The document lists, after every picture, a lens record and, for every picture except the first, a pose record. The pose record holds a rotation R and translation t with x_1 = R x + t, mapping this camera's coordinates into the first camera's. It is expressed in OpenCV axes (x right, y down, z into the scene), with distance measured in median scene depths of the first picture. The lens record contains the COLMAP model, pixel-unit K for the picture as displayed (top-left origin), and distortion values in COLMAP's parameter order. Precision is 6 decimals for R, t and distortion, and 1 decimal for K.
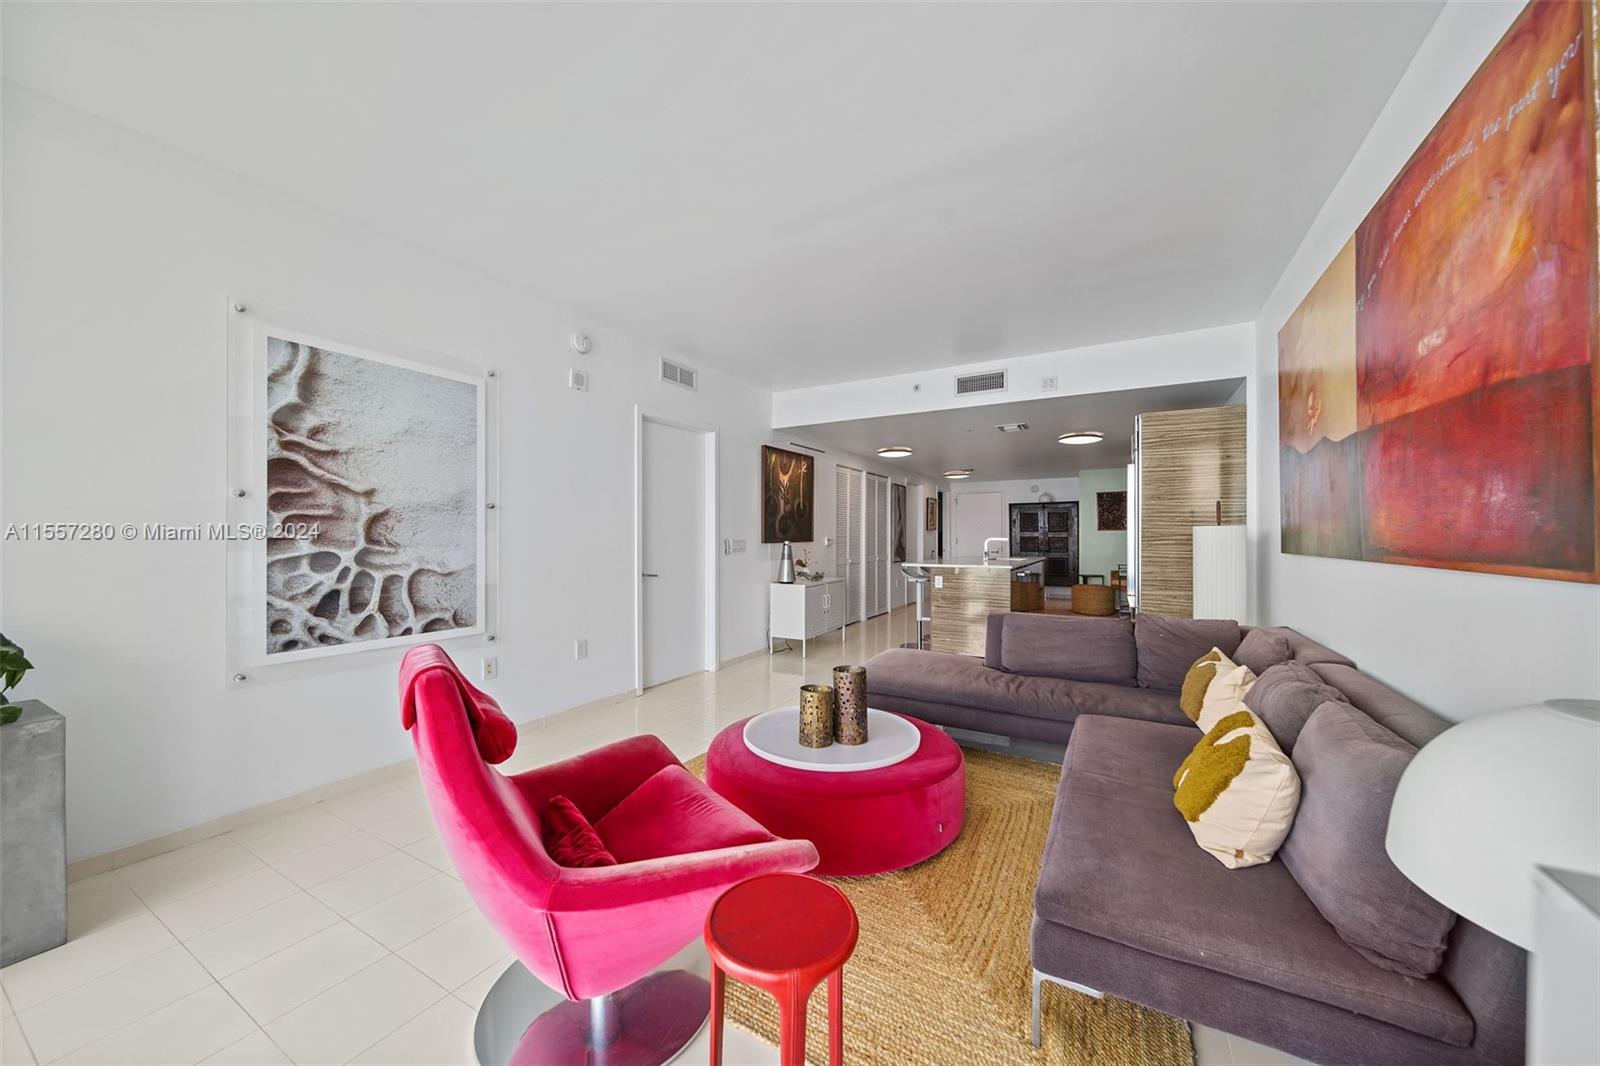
lens RADIAL K [[569.2, 0, 802.1], [0, 569.2, 535.2], [0, 0, 1]] dist [0.001183, -0.001666]
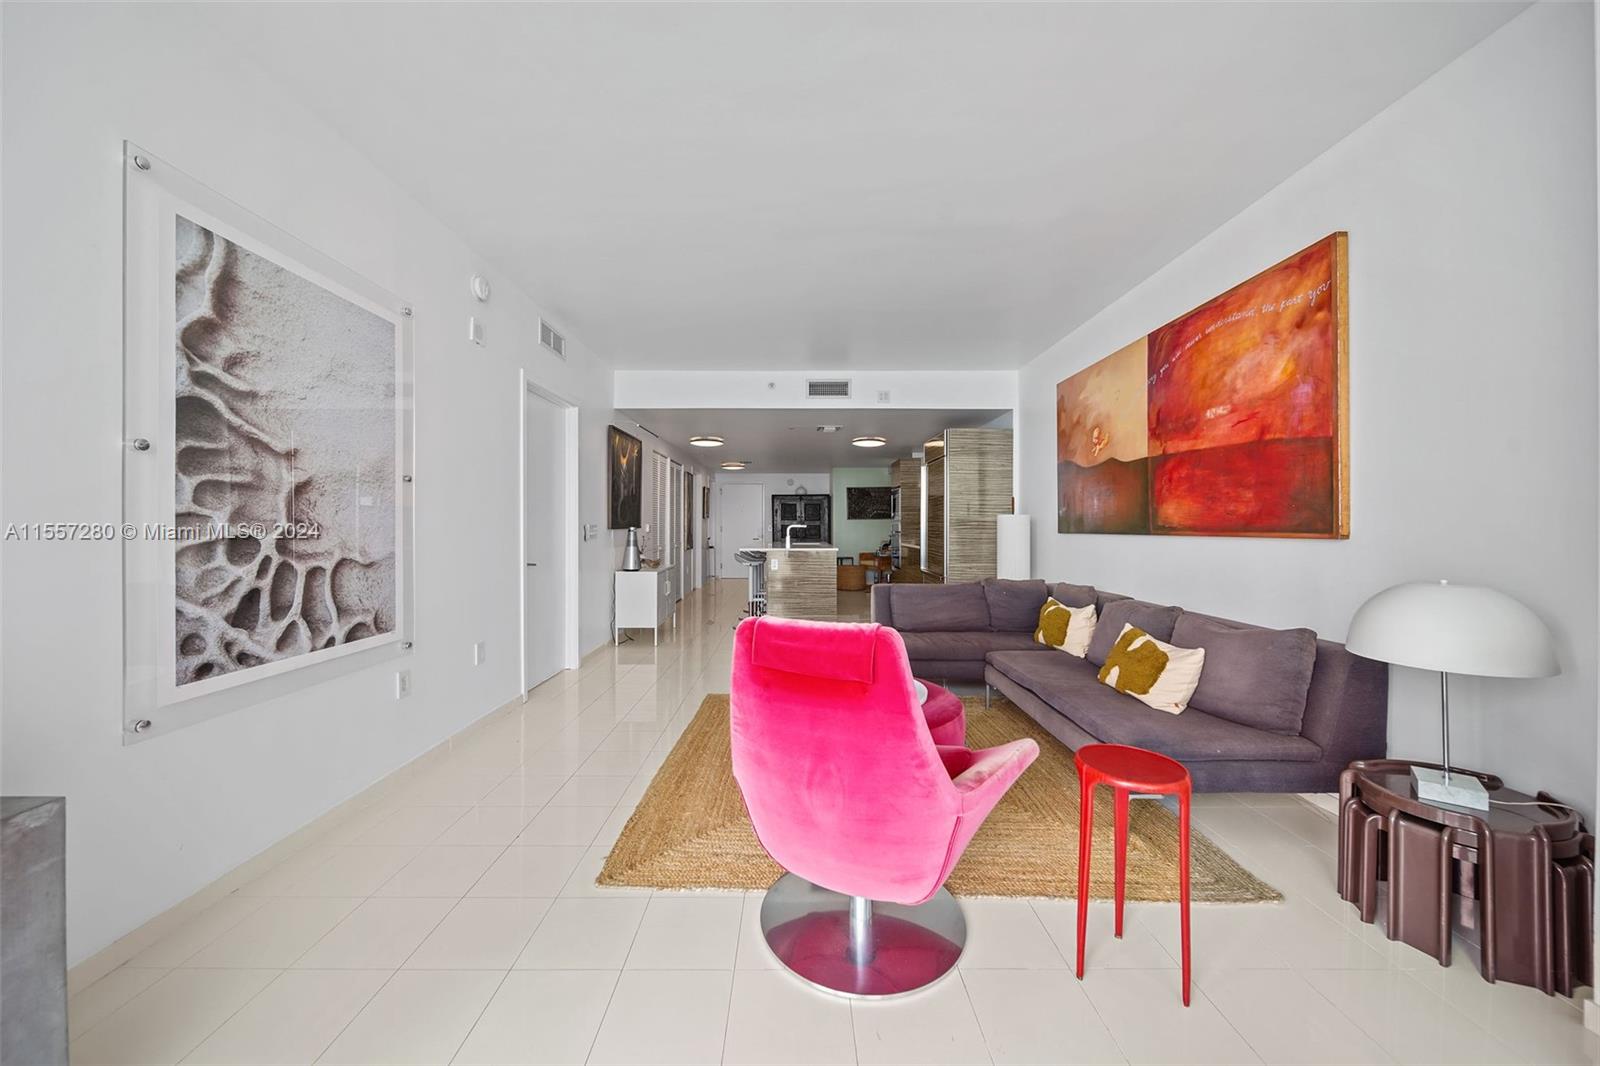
lens RADIAL K [[573.6, 0, 798.9], [0, 573.6, 528.0], [0, 0, 1]] dist [-0.000680, -0.000568]
pose [[0.869451, -0.000259, 0.494019, -0.564843], [-0.002225, 0.999988, 0.004441, 0.015163], [-0.494014, -0.004960, 0.869440, 0.042098]]
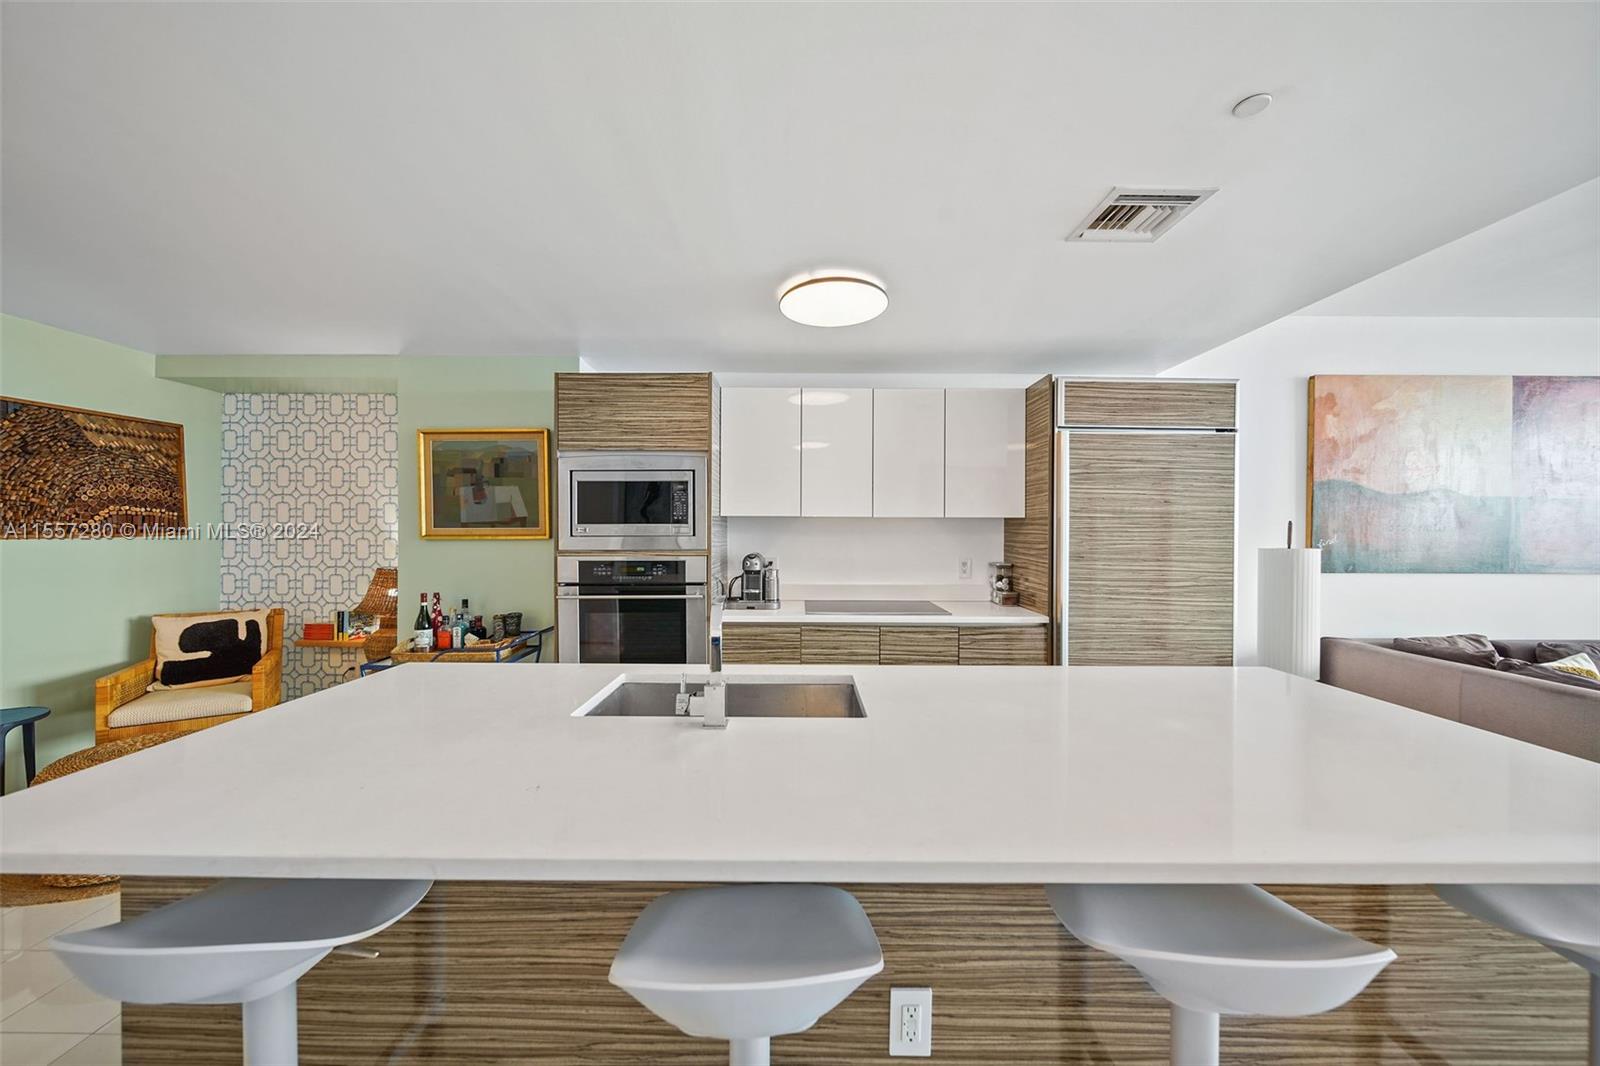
lens RADIAL K [[569.2, 0, 802.1], [0, 569.2, 535.2], [0, 0, 1]] dist [0.001183, -0.001666]
pose [[-0.488666, -0.006816, 0.872444, 0.418429], [-0.006262, 0.999971, 0.004305, -0.048125], [-0.872448, -0.003360, -0.488695, 2.832699]]
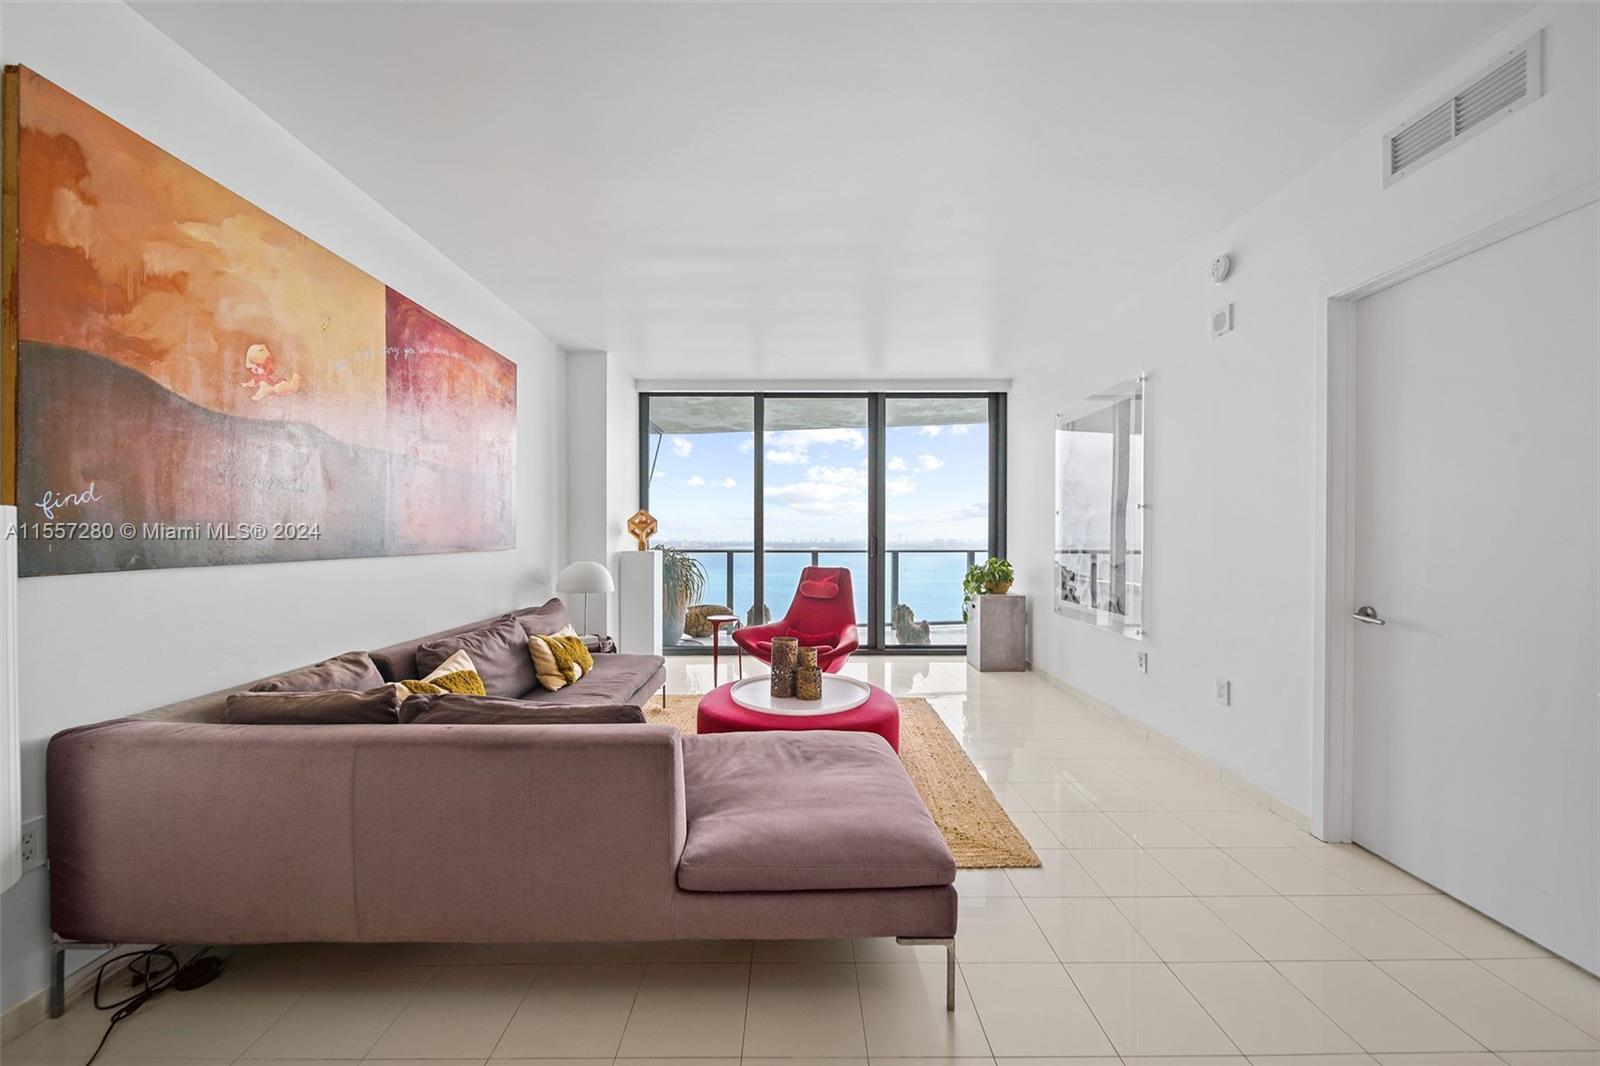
lens RADIAL K [[574.6, 0, 795.2], [0, 574.6, 539.7], [0, 0, 1]] dist [-0.000766, -0.001733]
pose [[-0.872139, 0.004580, -0.489237, 0.633550], [0.001065, 0.999972, 0.007463, 0.000783], [0.489258, 0.005988, -0.872119, 1.948768]]
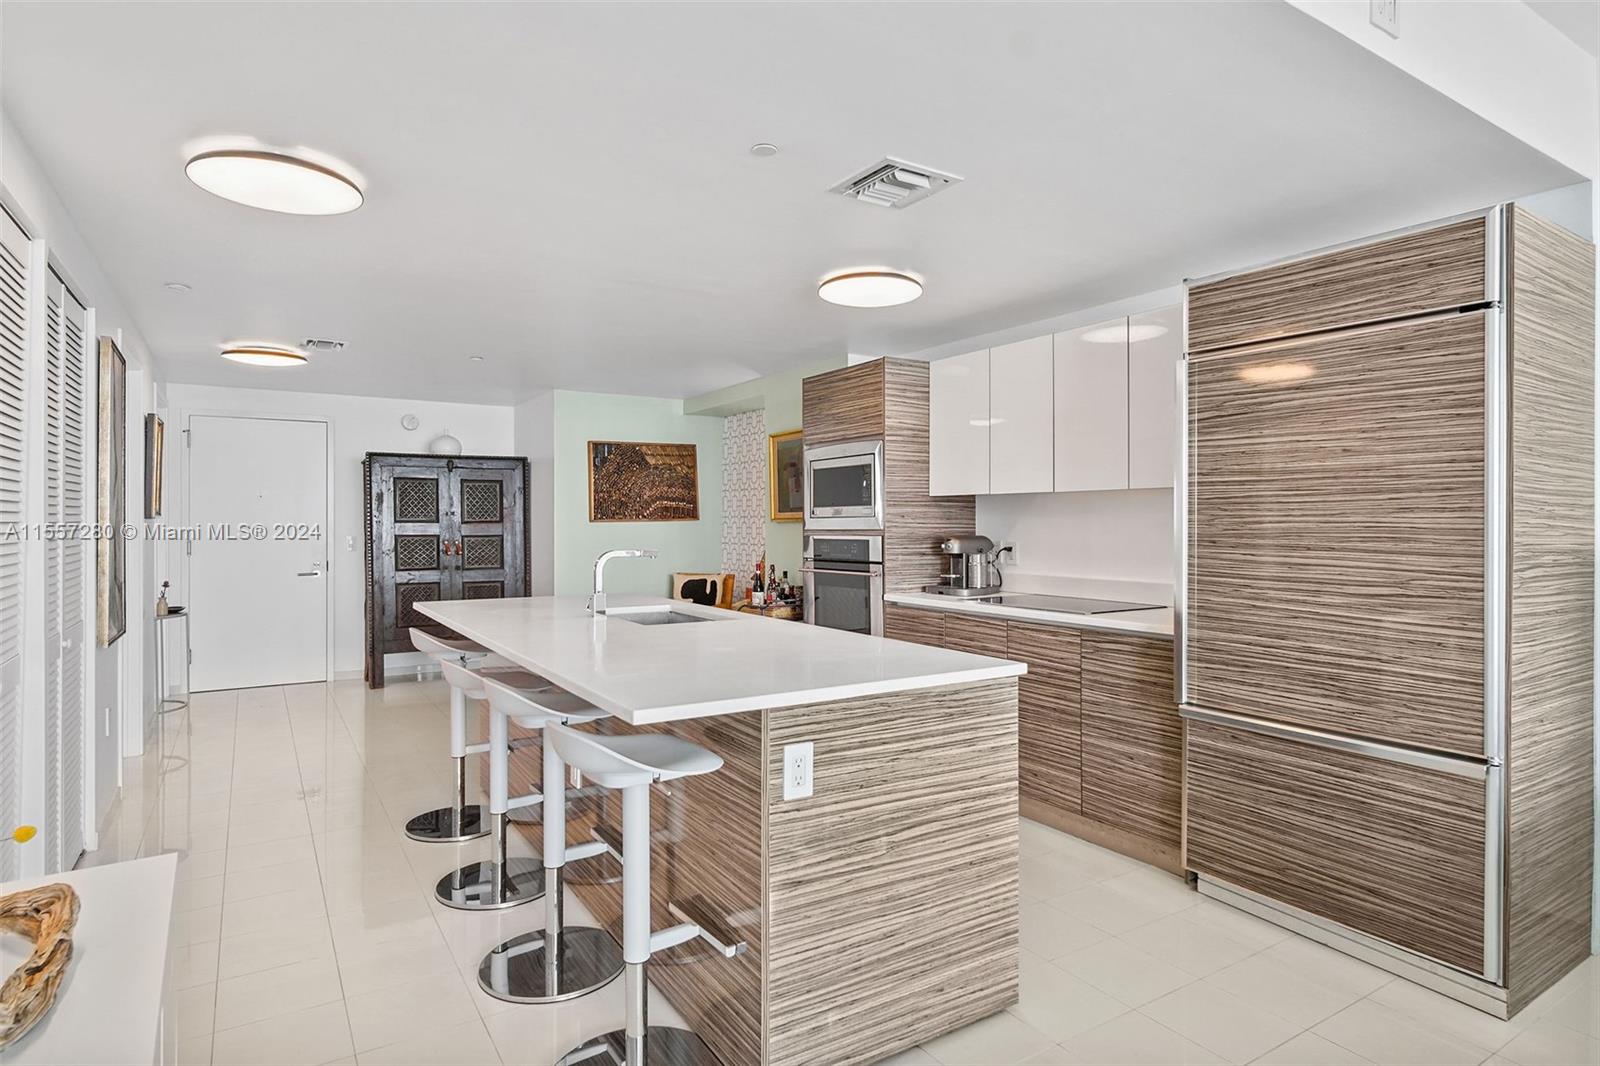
lens RADIAL K [[874.4, 0, 800.2], [0, 874.4, 525.4], [0, 0, 1]] dist [-0.000145, 0.001107]
pose [[0.475860, -0.002592, 0.879517, -0.120381], [-0.002199, 0.999989, 0.004136, -0.030238], [-0.879518, -0.003902, 0.475849, 1.801851]]
